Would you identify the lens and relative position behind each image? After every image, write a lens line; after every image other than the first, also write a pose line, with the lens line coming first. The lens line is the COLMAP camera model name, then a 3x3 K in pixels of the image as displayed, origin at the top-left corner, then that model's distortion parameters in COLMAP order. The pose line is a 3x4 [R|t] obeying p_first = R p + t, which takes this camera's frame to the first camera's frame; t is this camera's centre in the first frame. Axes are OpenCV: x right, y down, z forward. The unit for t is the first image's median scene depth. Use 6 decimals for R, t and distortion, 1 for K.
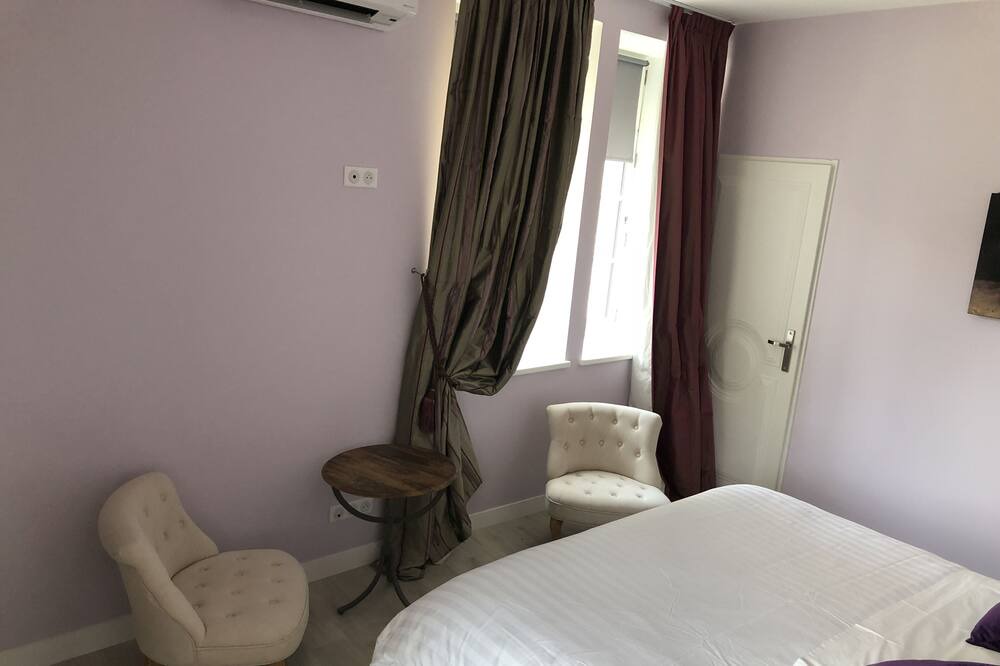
lens RADIAL K [[797.9, 0, 493.0], [0, 797.9, 335.0], [0, 0, 1]] dist [0.057975, -0.081047]
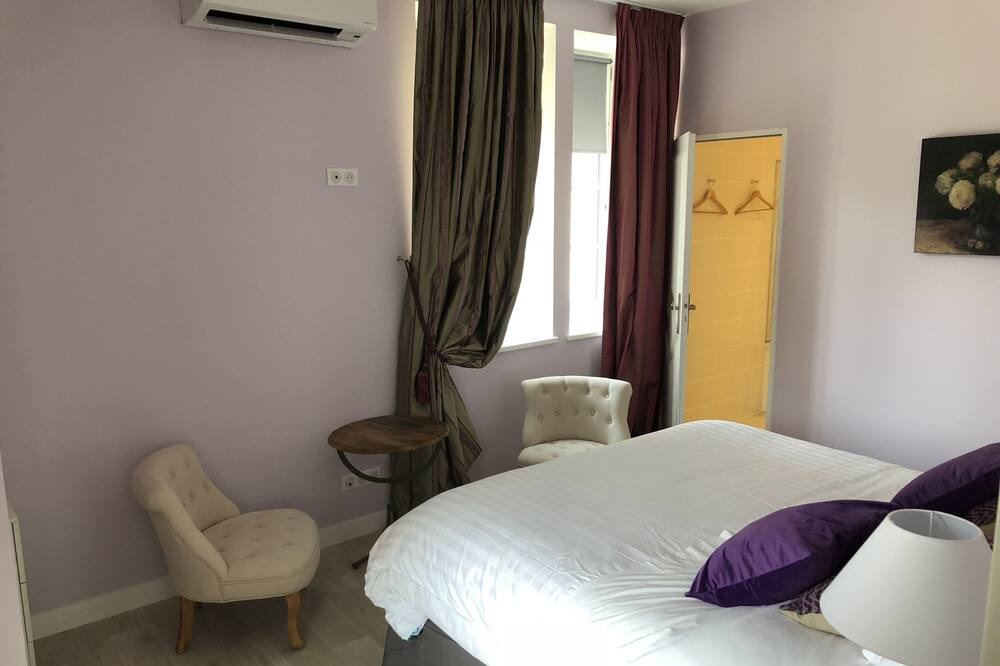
lens RADIAL K [[797.9, 0, 493.0], [0, 797.9, 335.0], [0, 0, 1]] dist [0.057975, -0.081047]
pose [[0.995109, -0.087254, -0.046318, 0.072732], [0.085413, 0.995529, -0.040340, 0.080735], [0.049631, 0.036187, 0.998112, -0.099761]]
